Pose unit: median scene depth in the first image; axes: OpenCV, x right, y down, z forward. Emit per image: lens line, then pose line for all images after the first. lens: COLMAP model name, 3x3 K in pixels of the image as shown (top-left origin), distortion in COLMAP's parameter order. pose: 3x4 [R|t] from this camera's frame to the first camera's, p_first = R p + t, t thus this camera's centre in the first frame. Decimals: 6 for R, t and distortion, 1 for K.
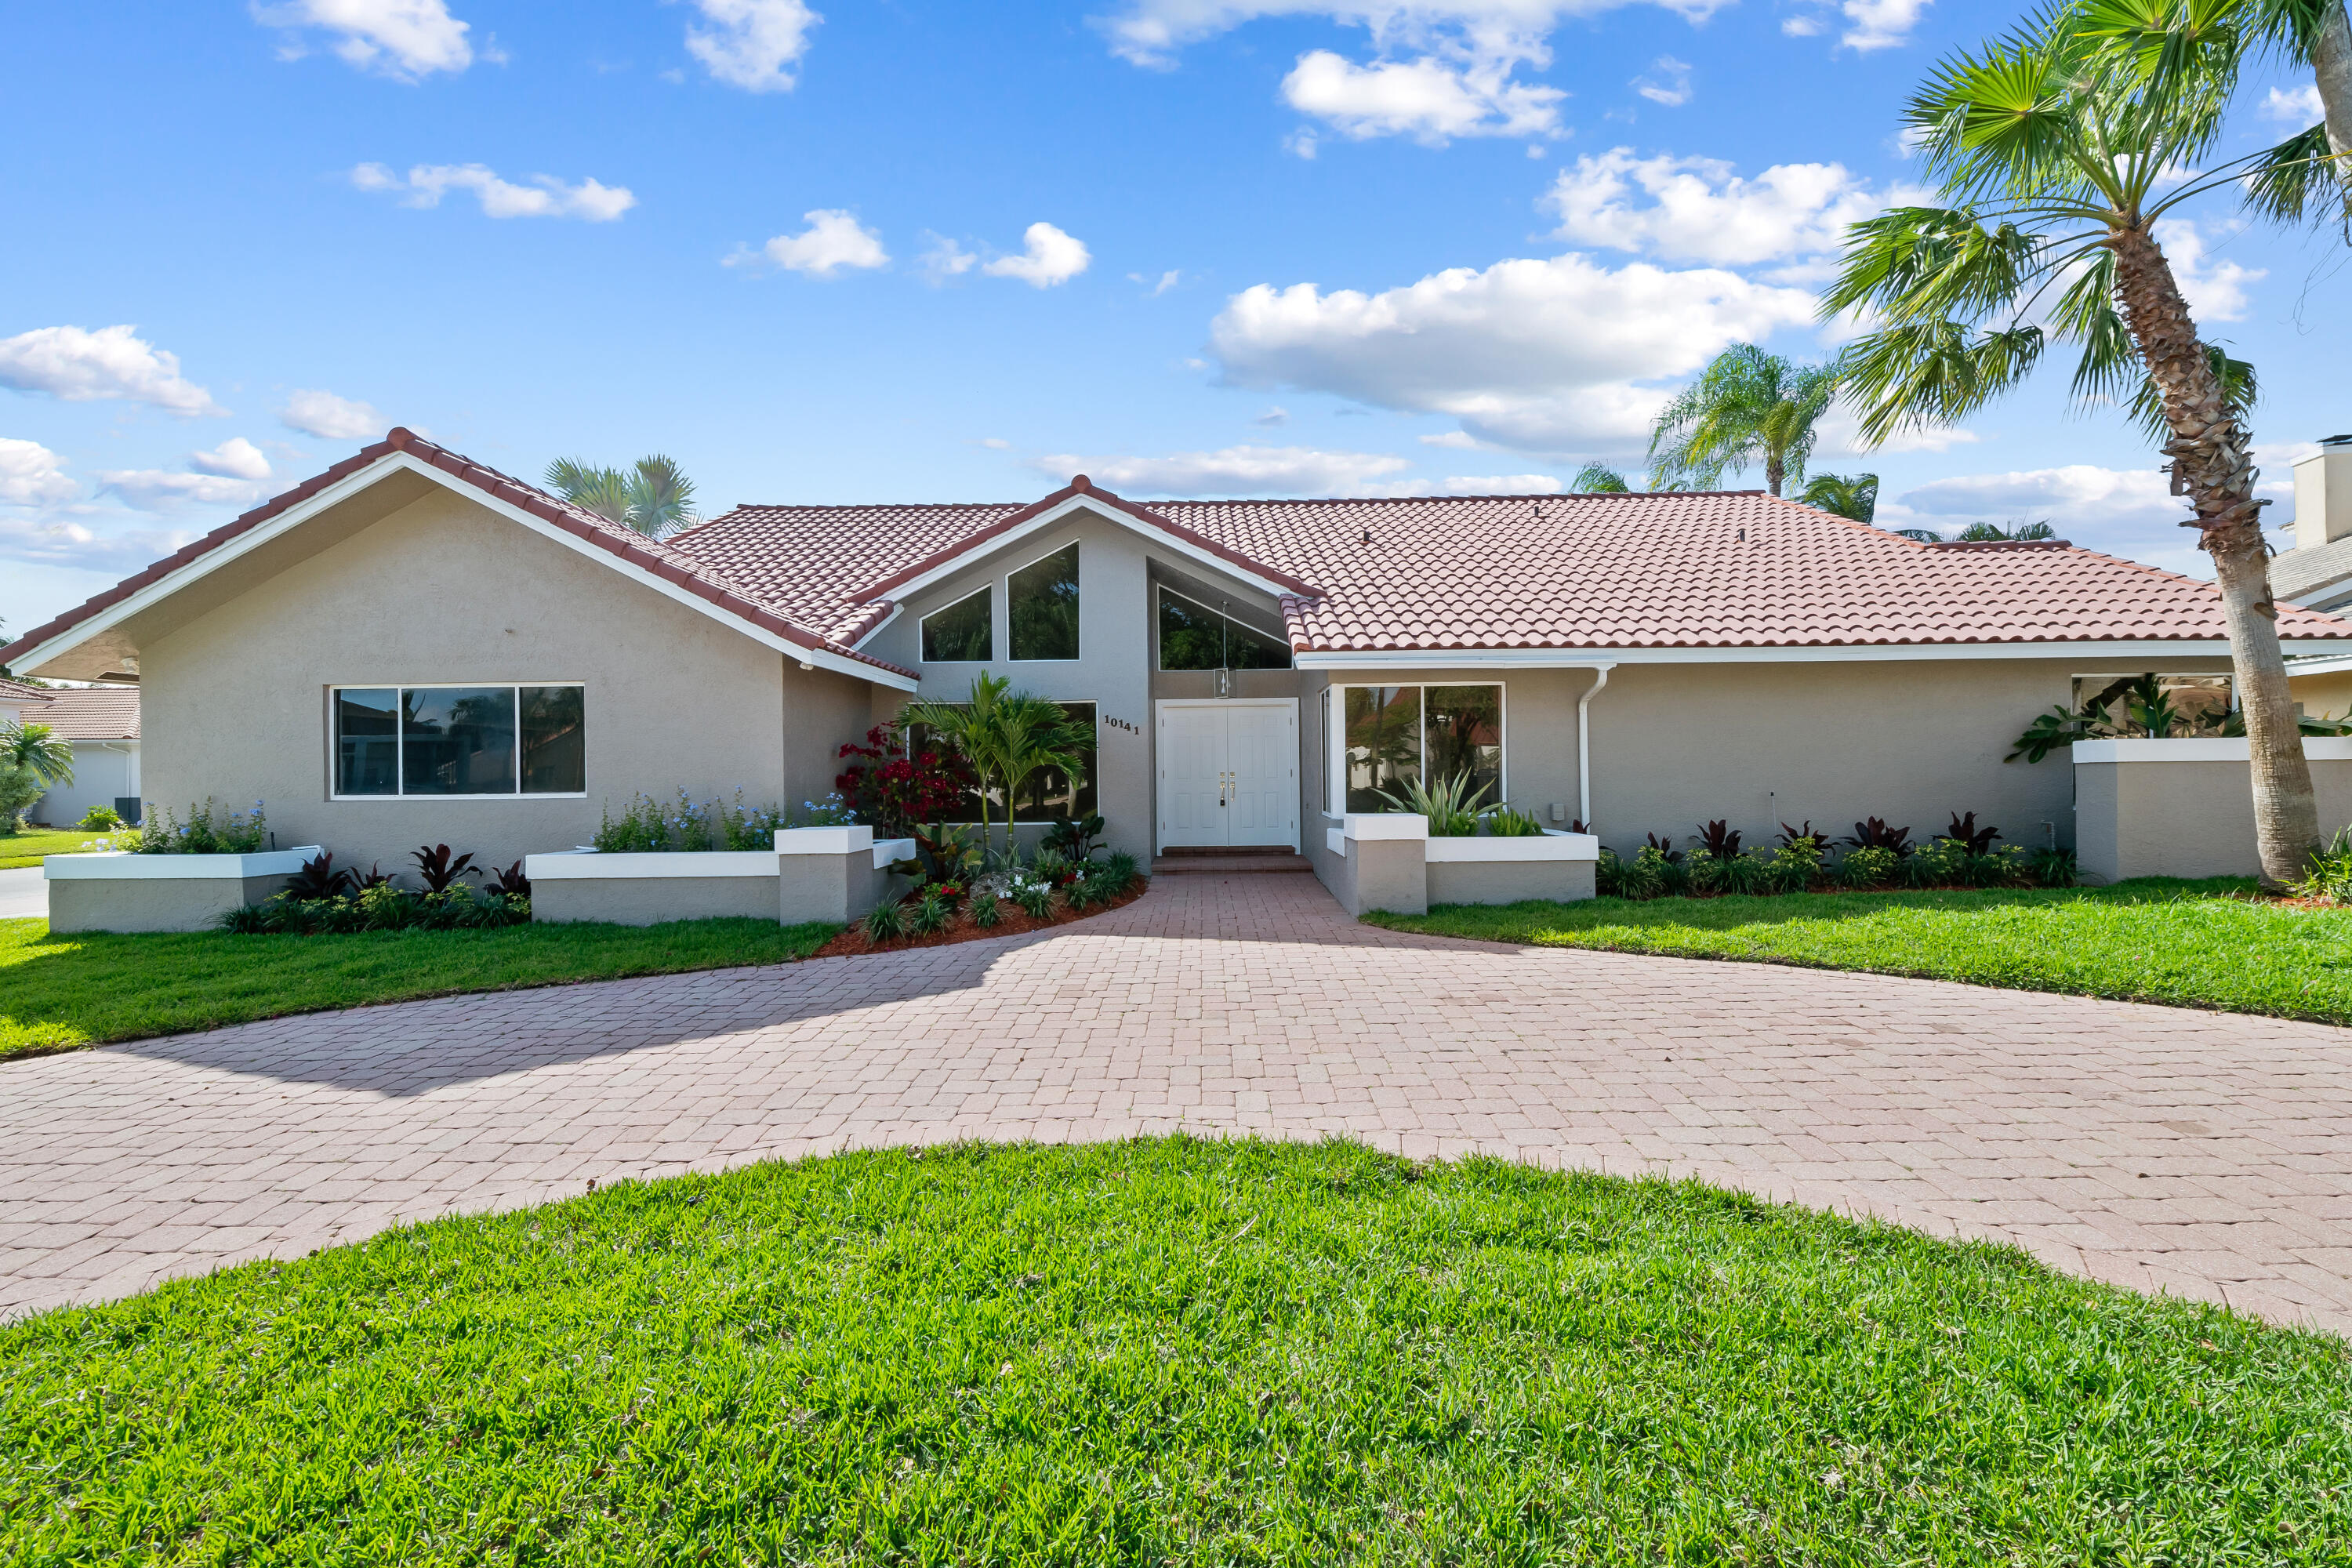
lens RADIAL K [[940.1, 0, 1198.4], [0, 940.1, 771.4], [0, 0, 1]] dist [0.000439, -0.000089]
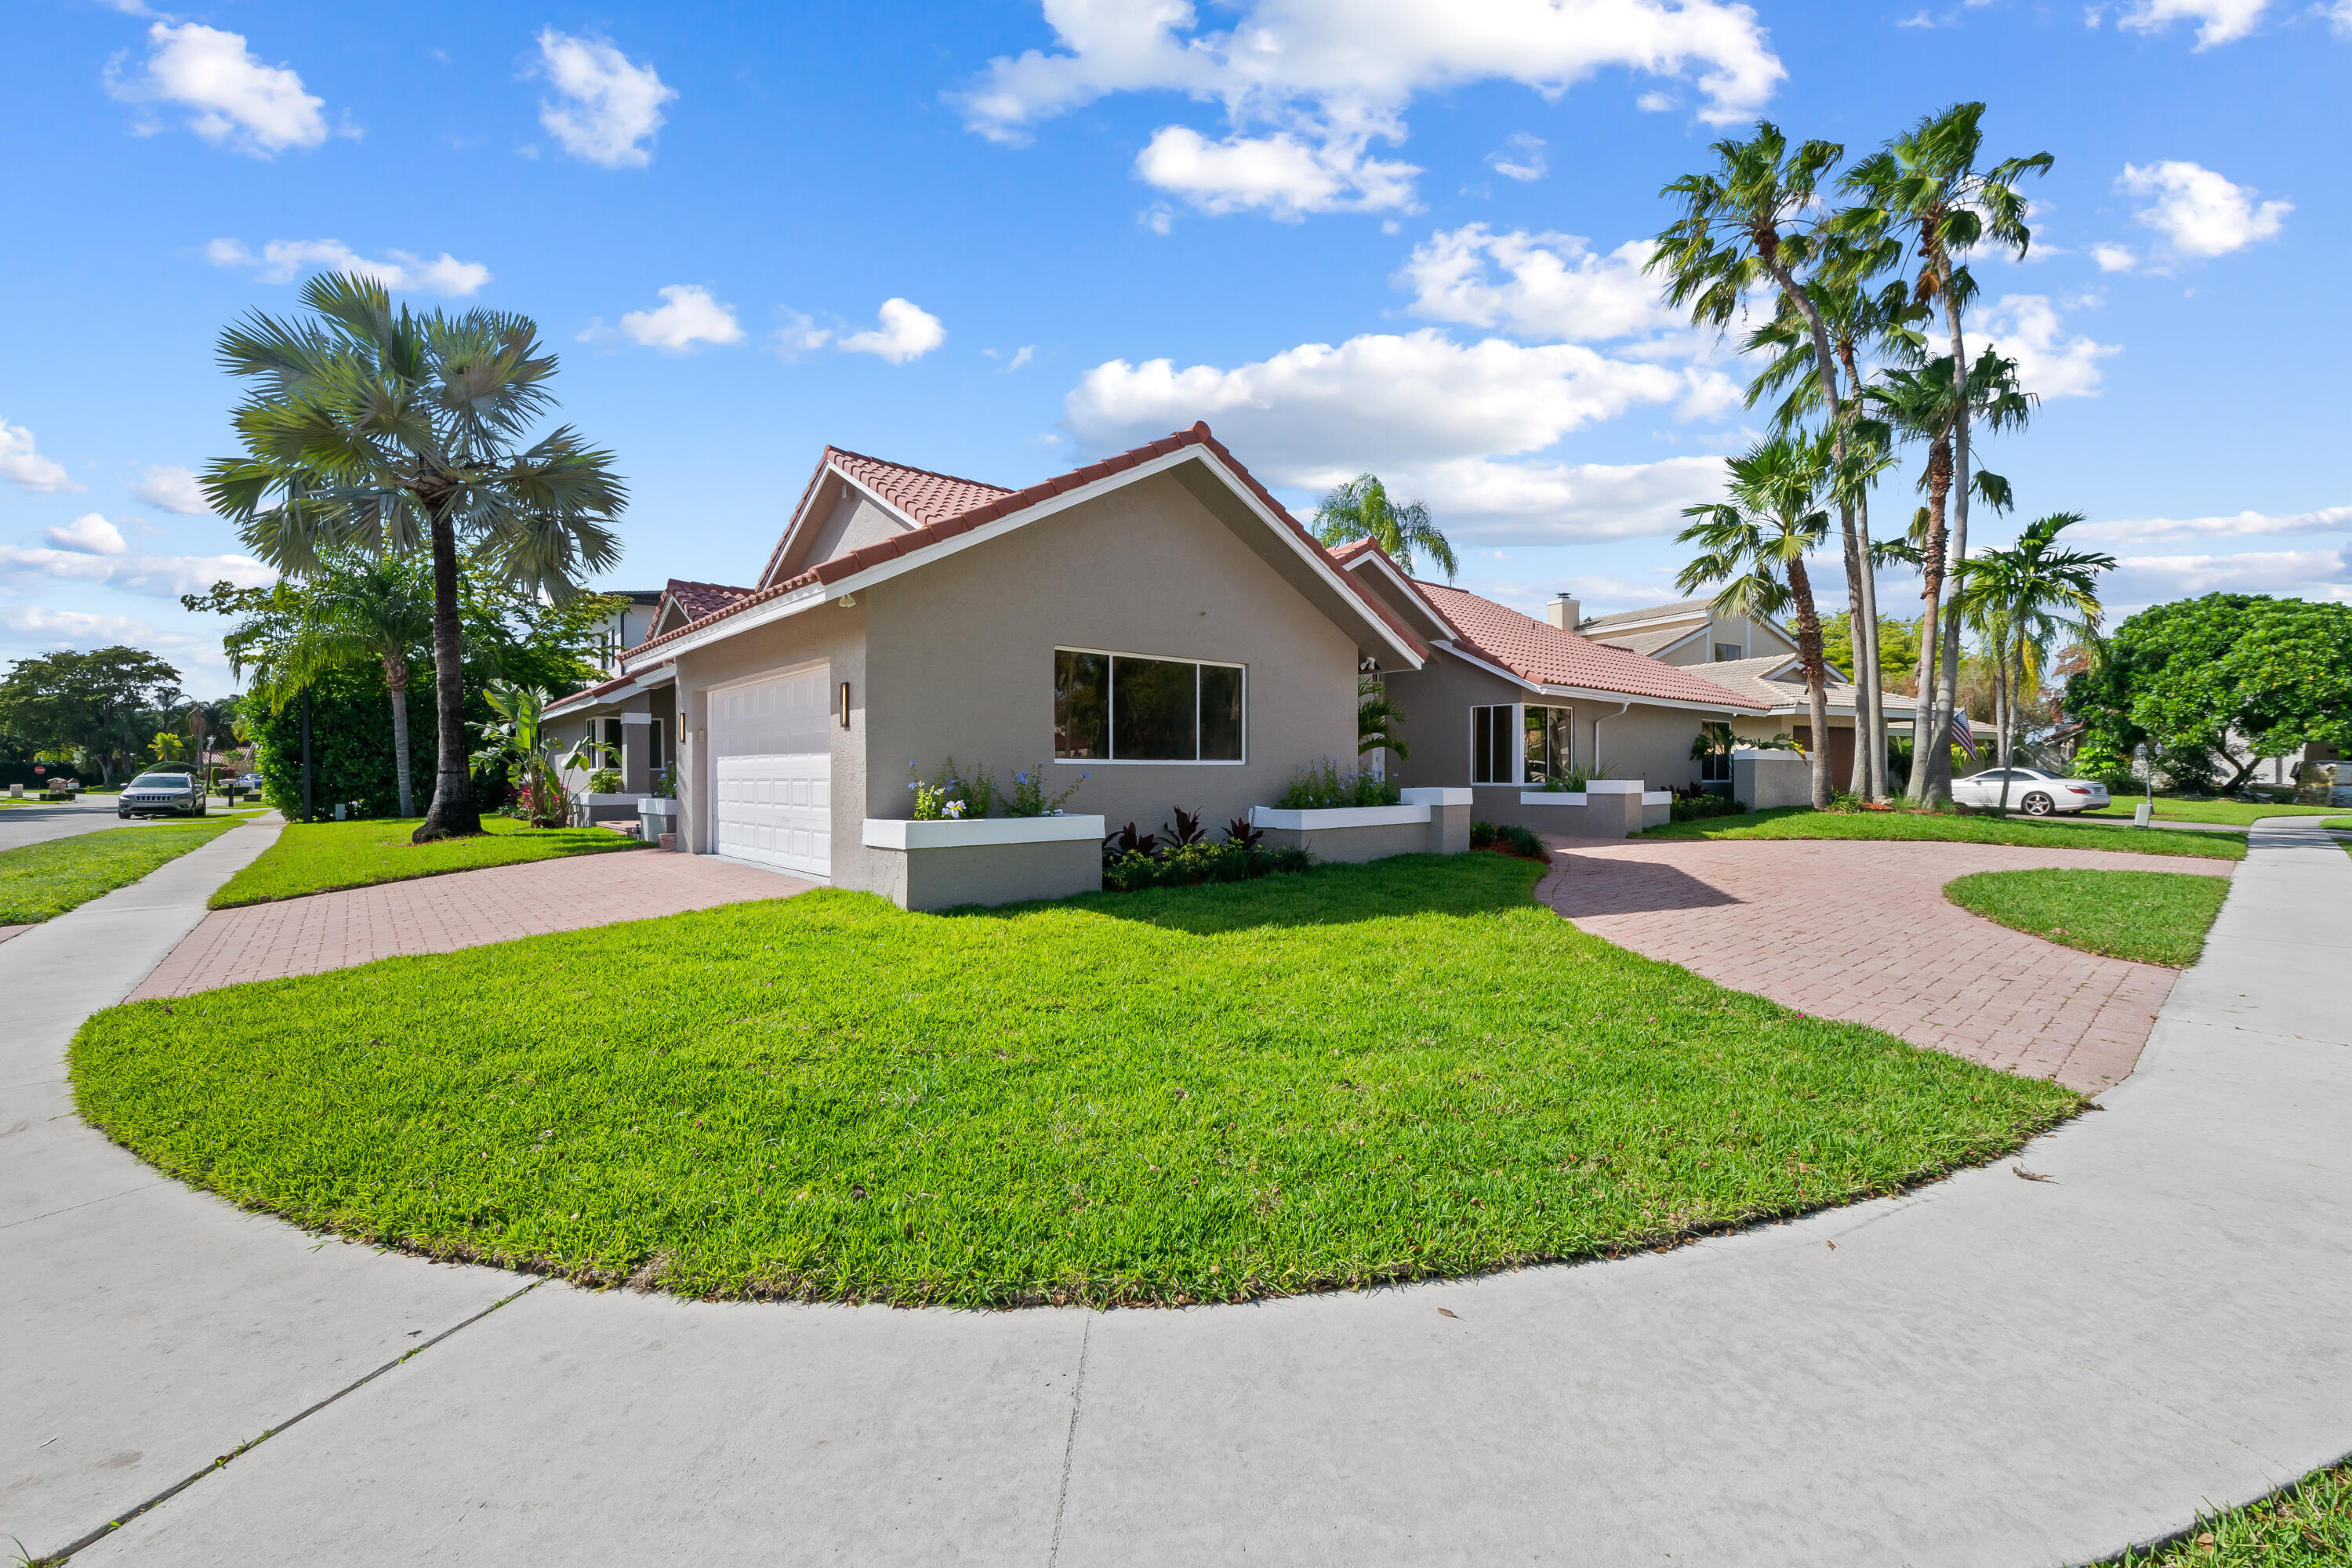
lens RADIAL K [[979.0, 0, 1183.7], [0, 979.0, 779.7], [0, 0, 1]] dist [-0.015174, -0.000062]
pose [[0.742263, 0.006228, 0.670080, -1.490108], [-0.011763, 0.999924, 0.003736, 0.042752], [-0.670006, -0.010656, 0.742279, 0.151648]]
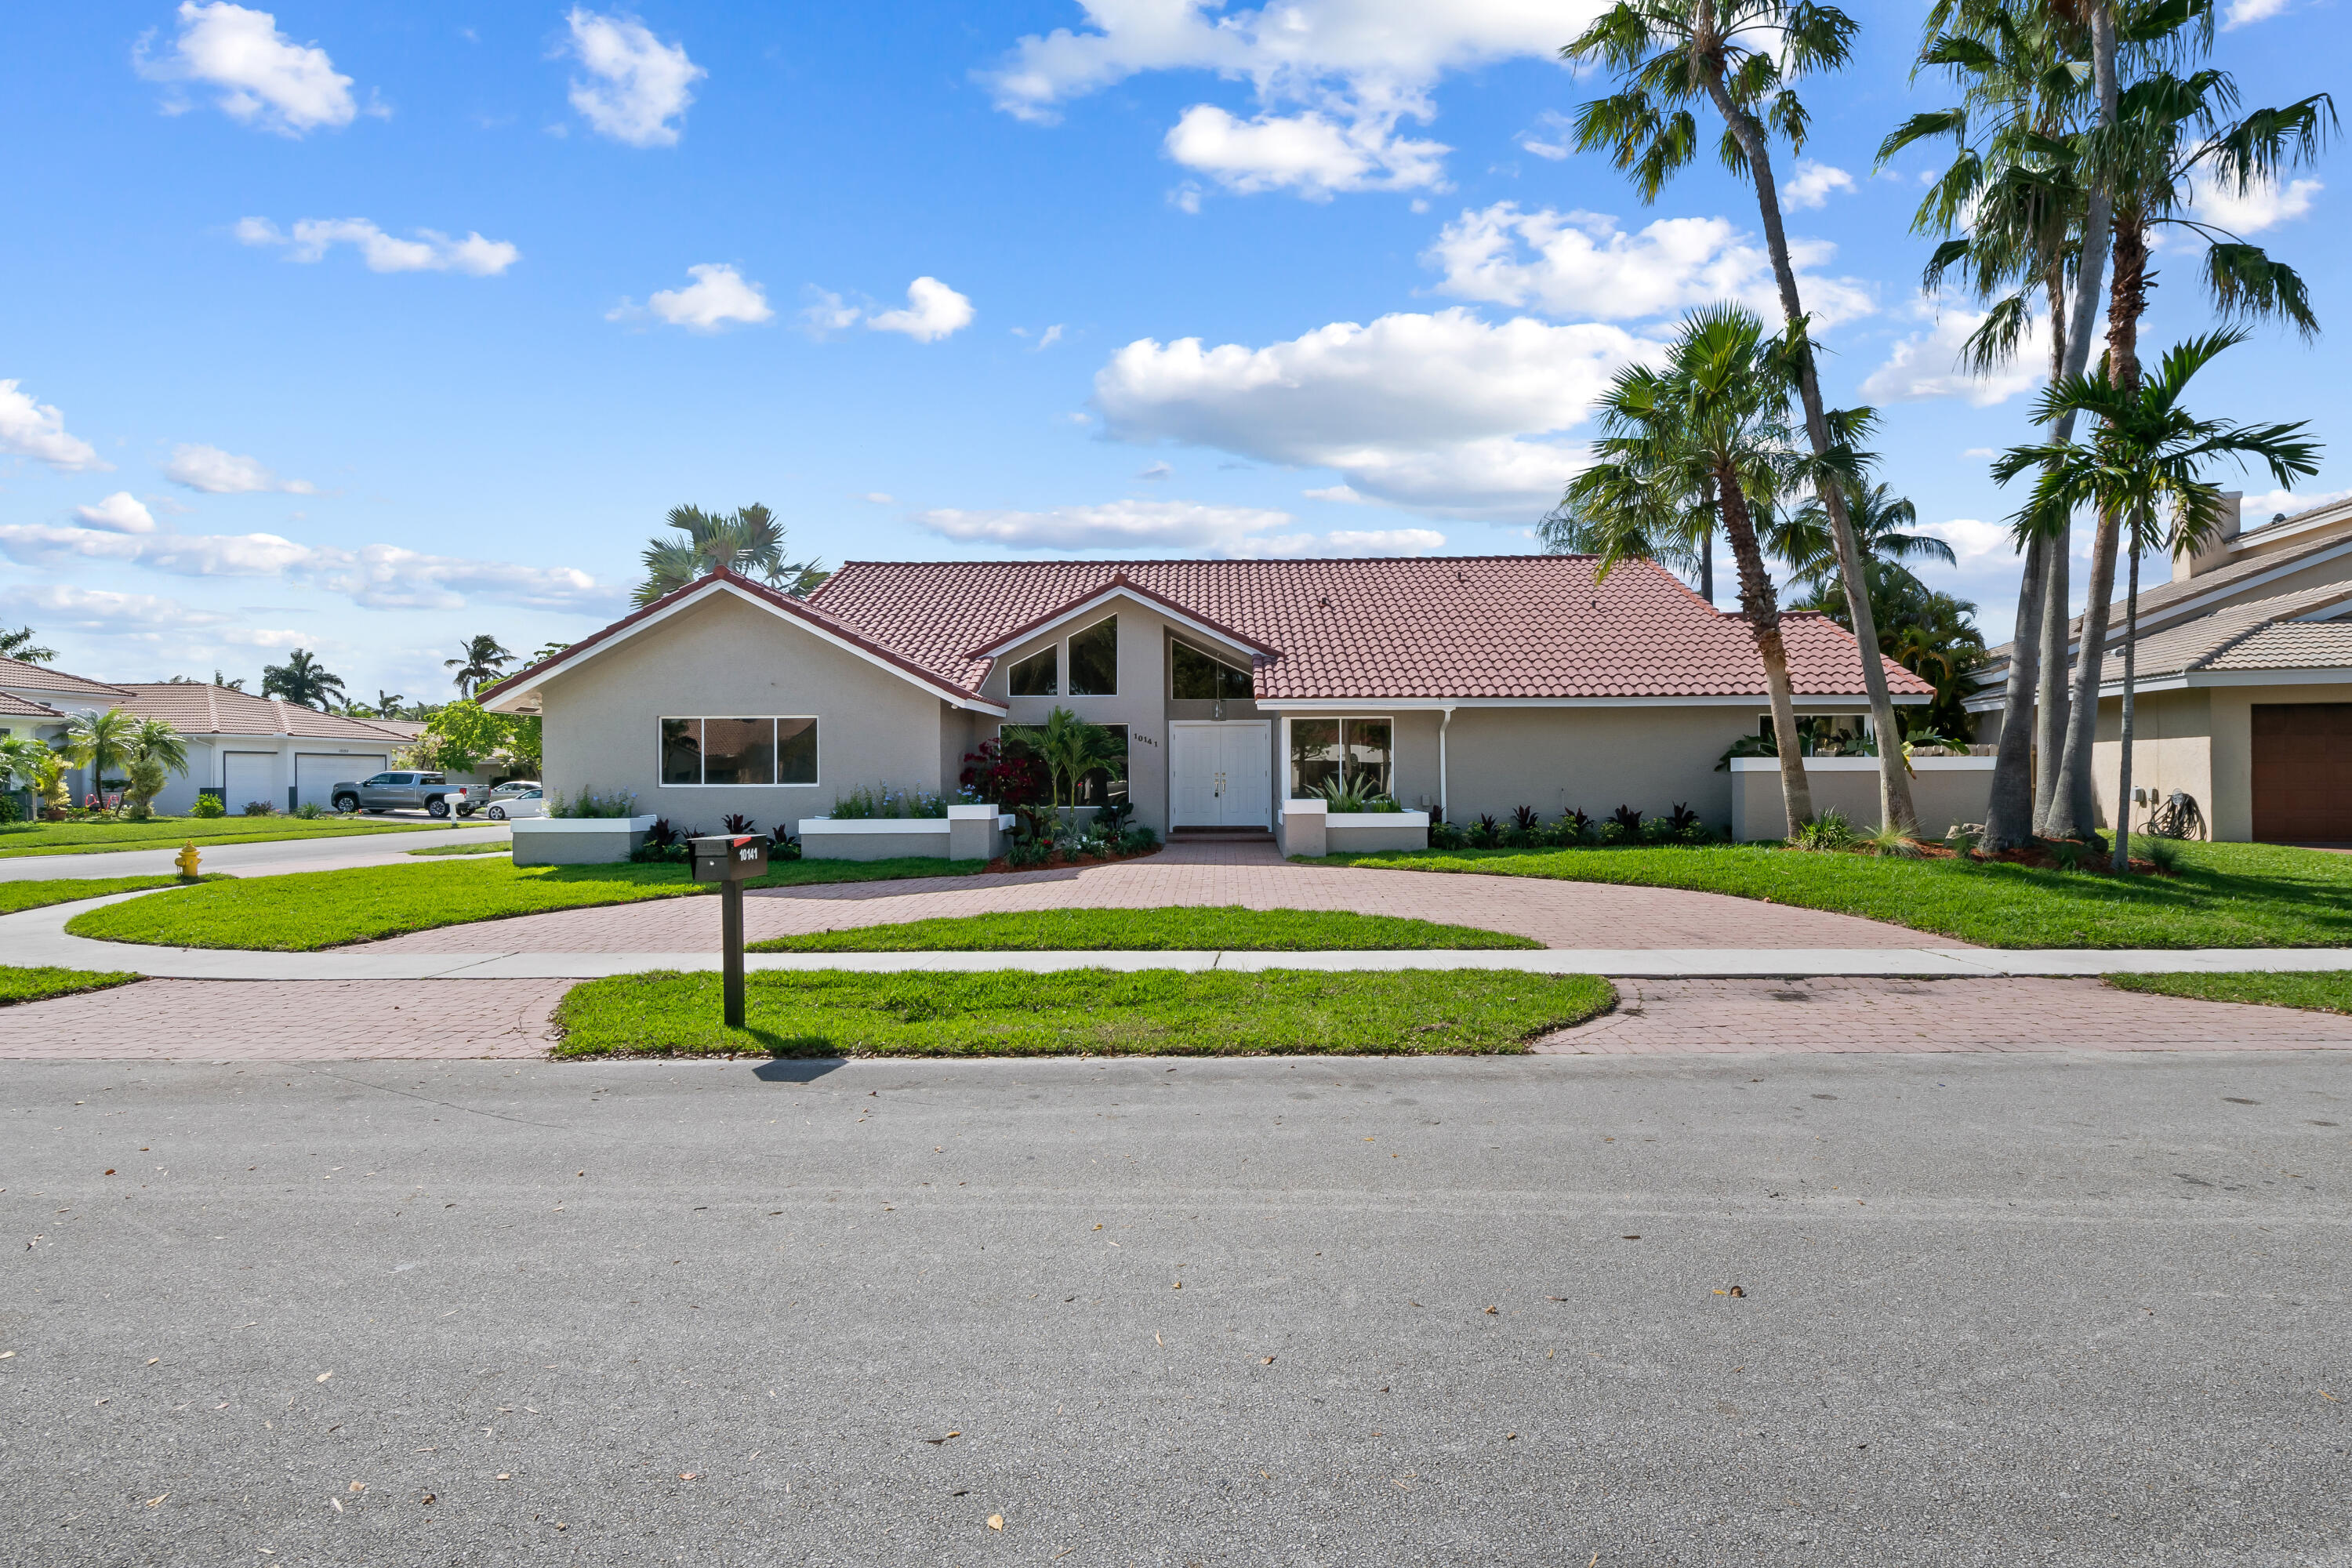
lens RADIAL K [[1126.5, 0, 1170.5], [0, 1126.5, 779.1], [0, 0, 1]] dist [-0.000471, -0.000029]
pose [[0.998977, 0.007346, -0.044613, 0.043741], [-0.006916, 0.999928, 0.009779, -0.007737], [0.044682, -0.009461, 0.998956, -0.930155]]
